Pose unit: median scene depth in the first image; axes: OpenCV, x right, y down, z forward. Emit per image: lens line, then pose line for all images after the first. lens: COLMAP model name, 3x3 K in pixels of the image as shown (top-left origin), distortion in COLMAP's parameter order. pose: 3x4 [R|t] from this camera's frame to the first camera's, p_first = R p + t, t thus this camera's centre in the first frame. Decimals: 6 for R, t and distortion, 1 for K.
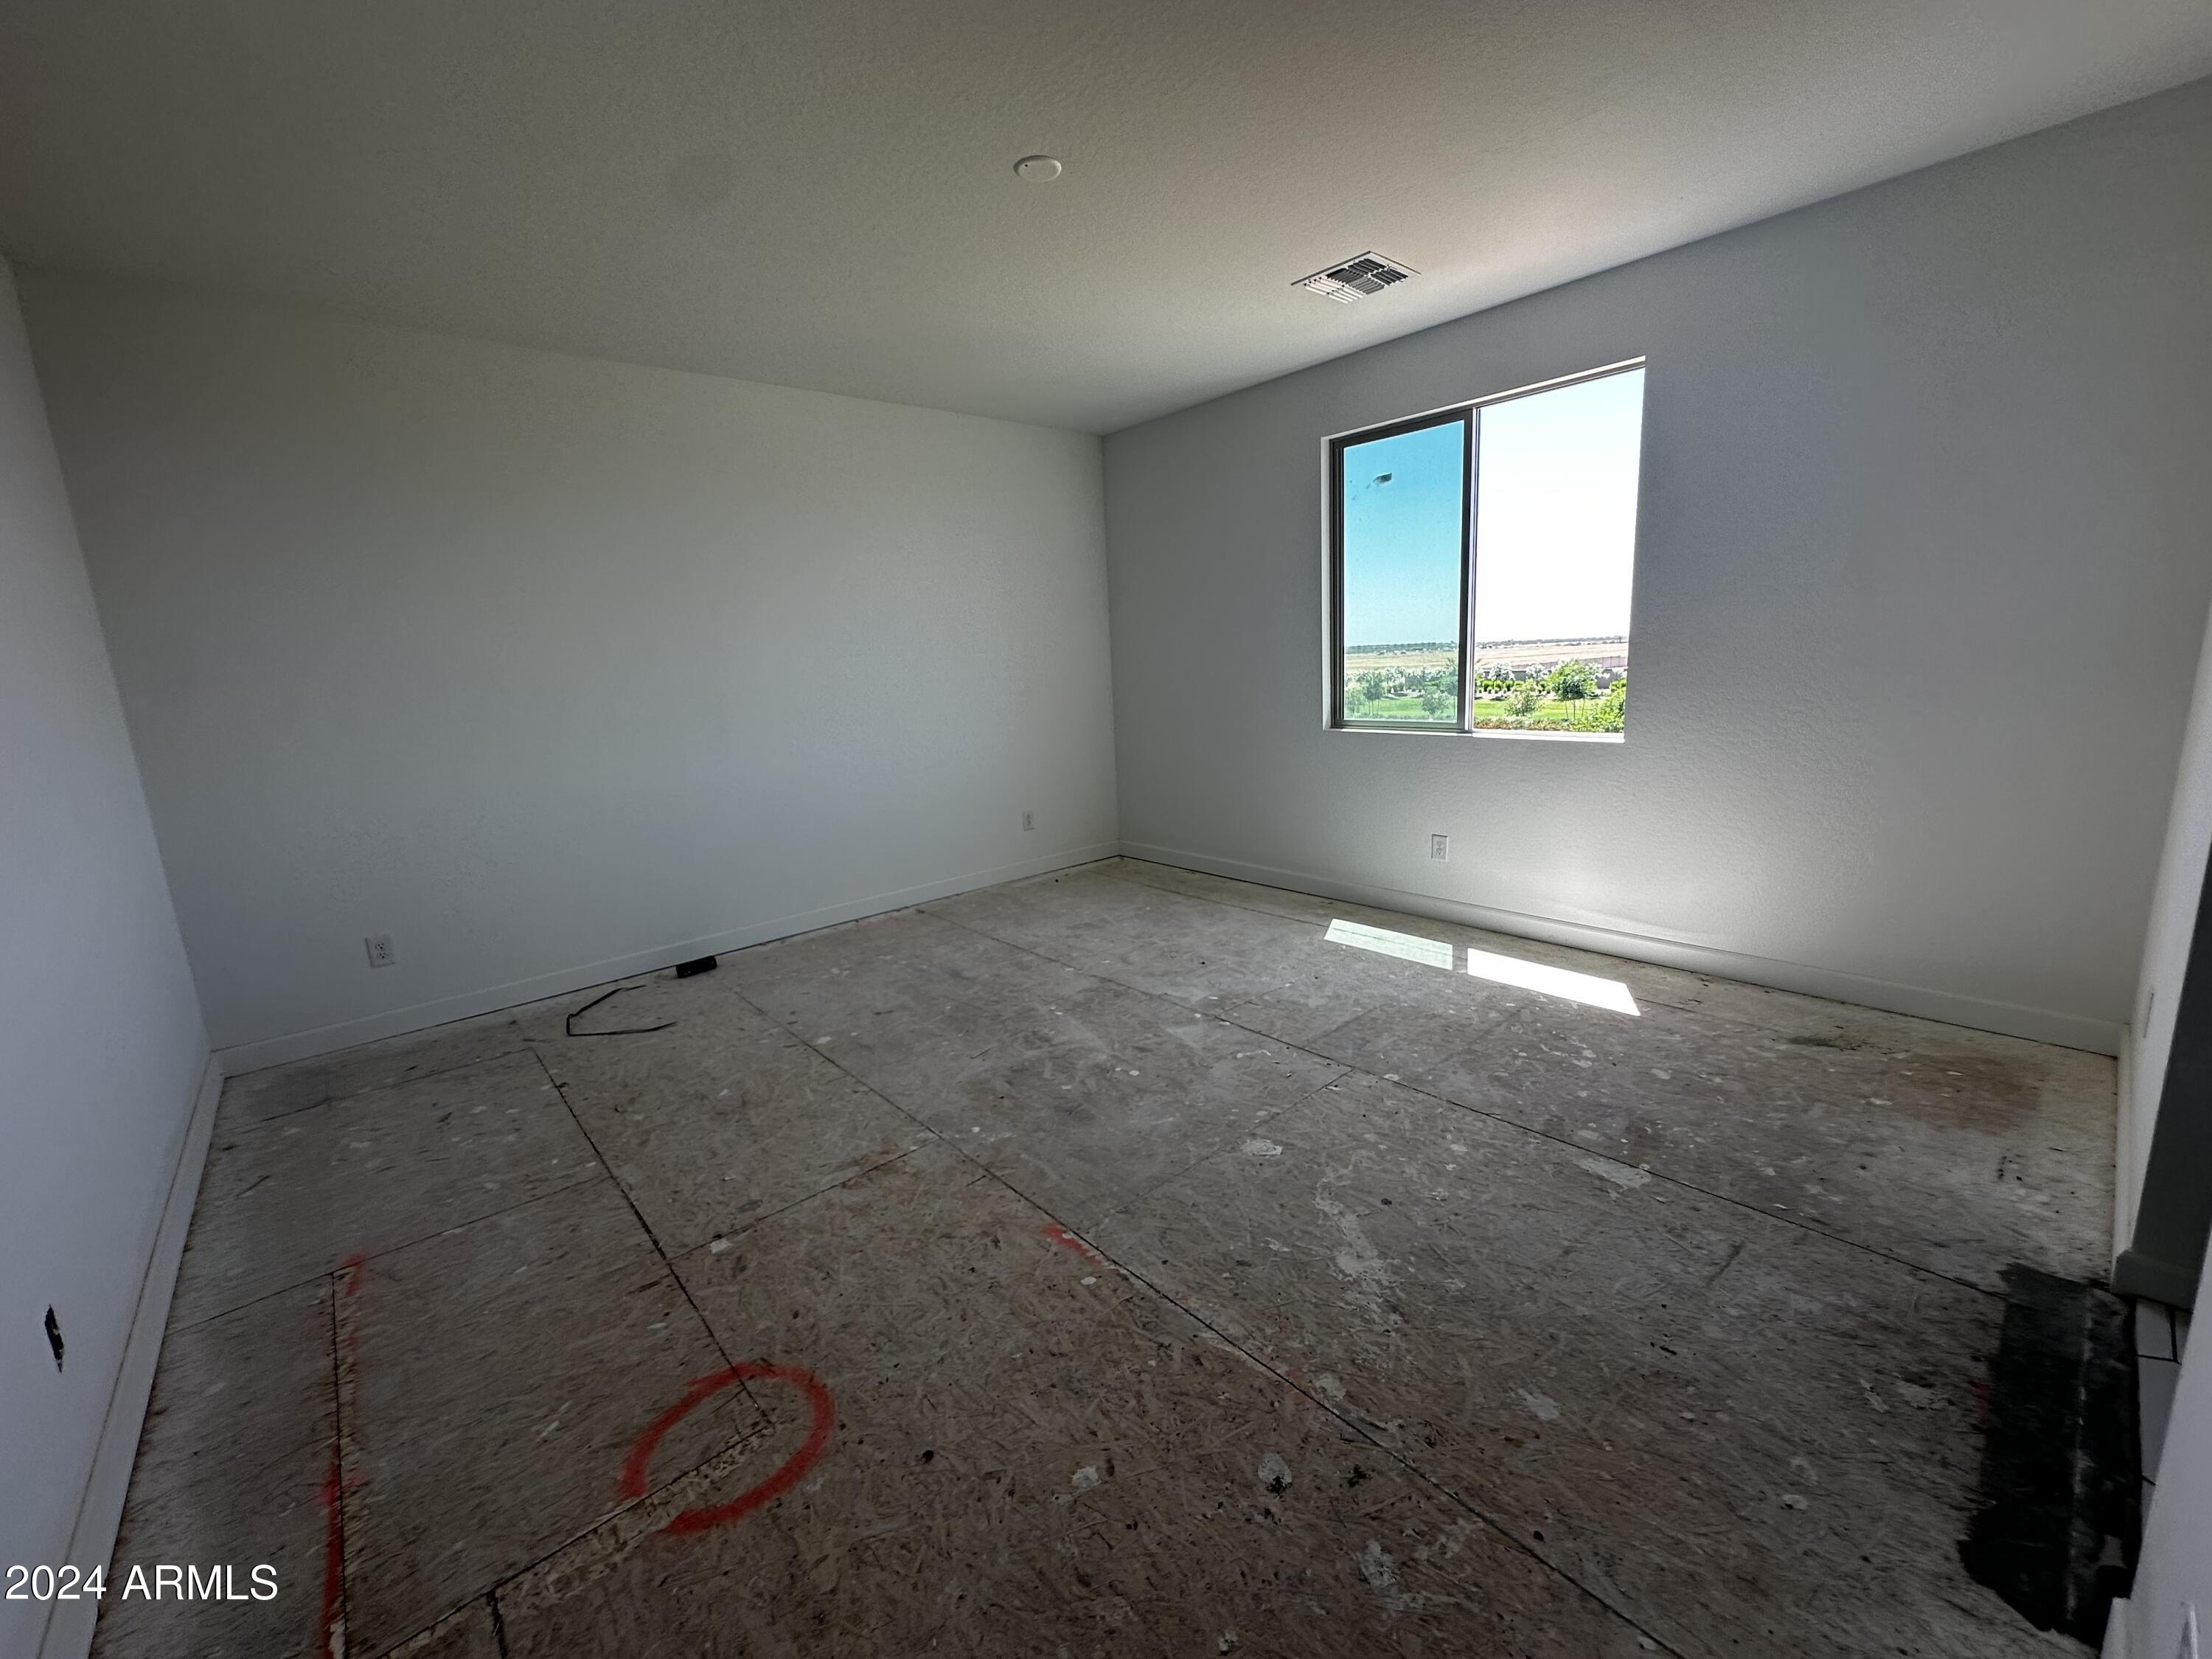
lens RADIAL K [[887.3, 0, 1108.5], [0, 887.3, 829.6], [0, 0, 1]] dist [-0.003559, -0.000170]
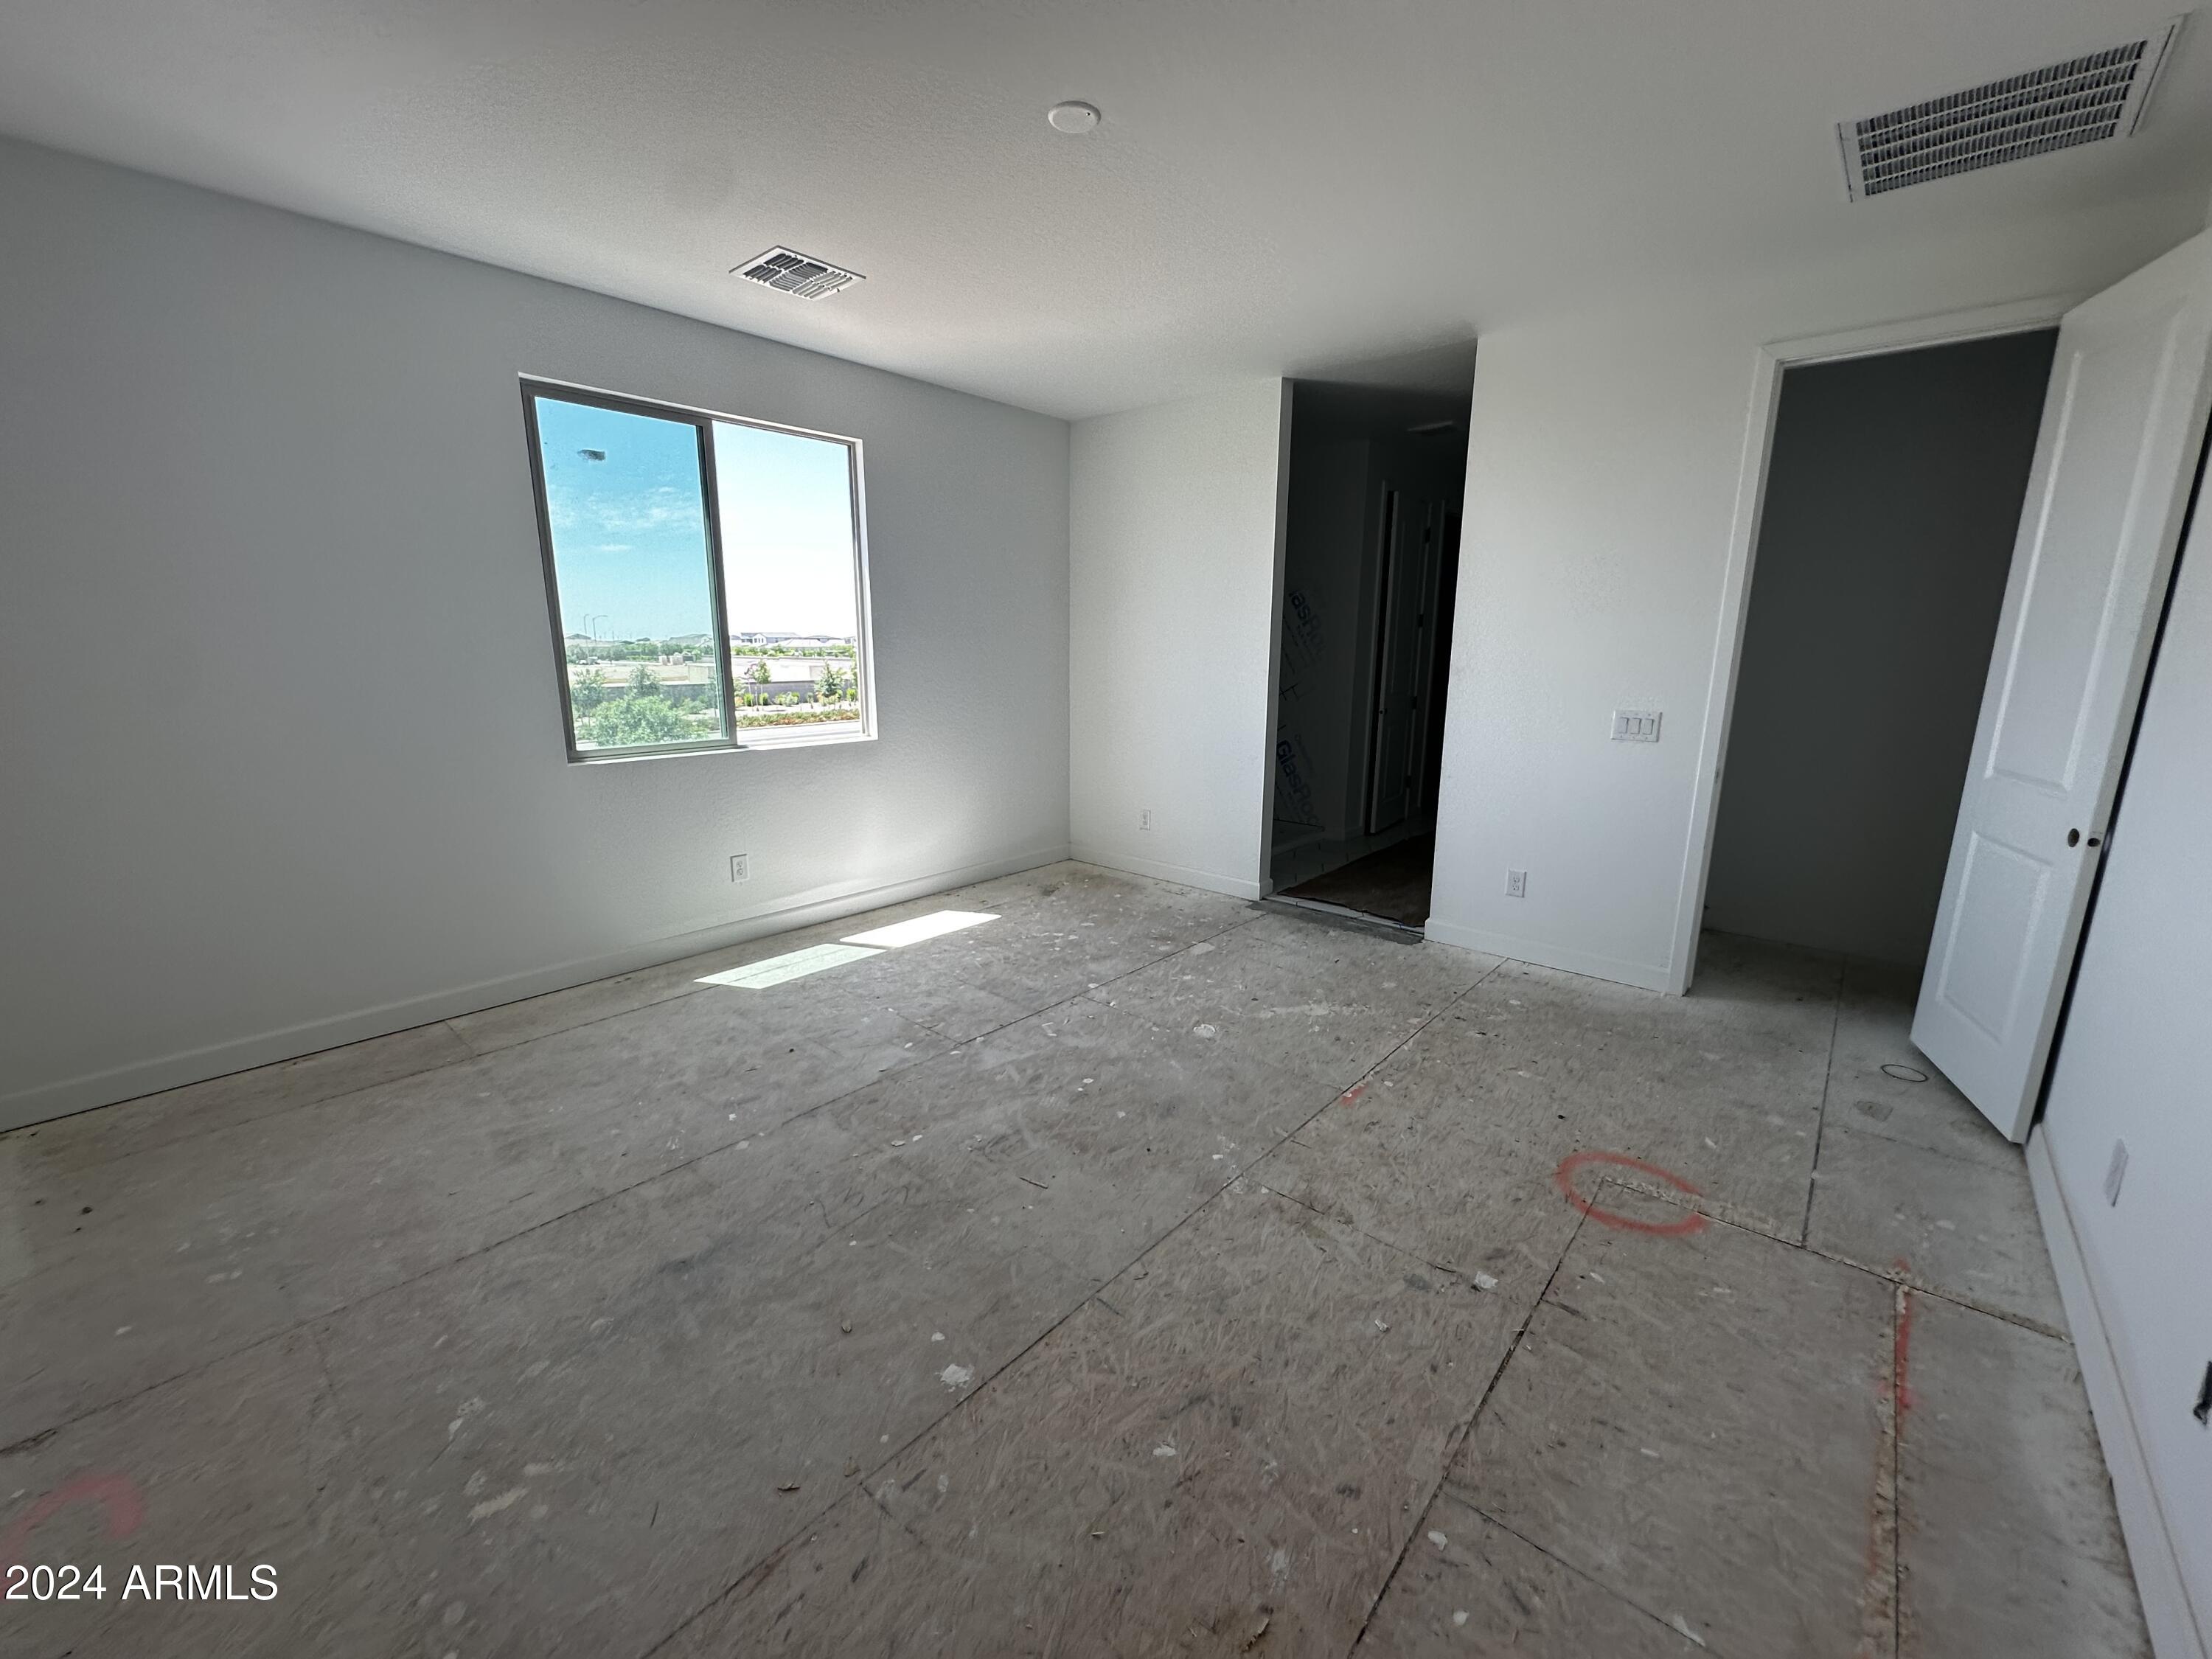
lens RADIAL K [[887.3, 0, 1107.3], [0, 887.3, 828.9], [0, 0, 1]] dist [-0.003559, -0.000170]
pose [[-0.128083, -0.160579, 0.978677, -0.879686], [0.190719, 0.964399, 0.183196, -0.173092], [-0.973253, 0.210116, -0.092897, 0.983753]]
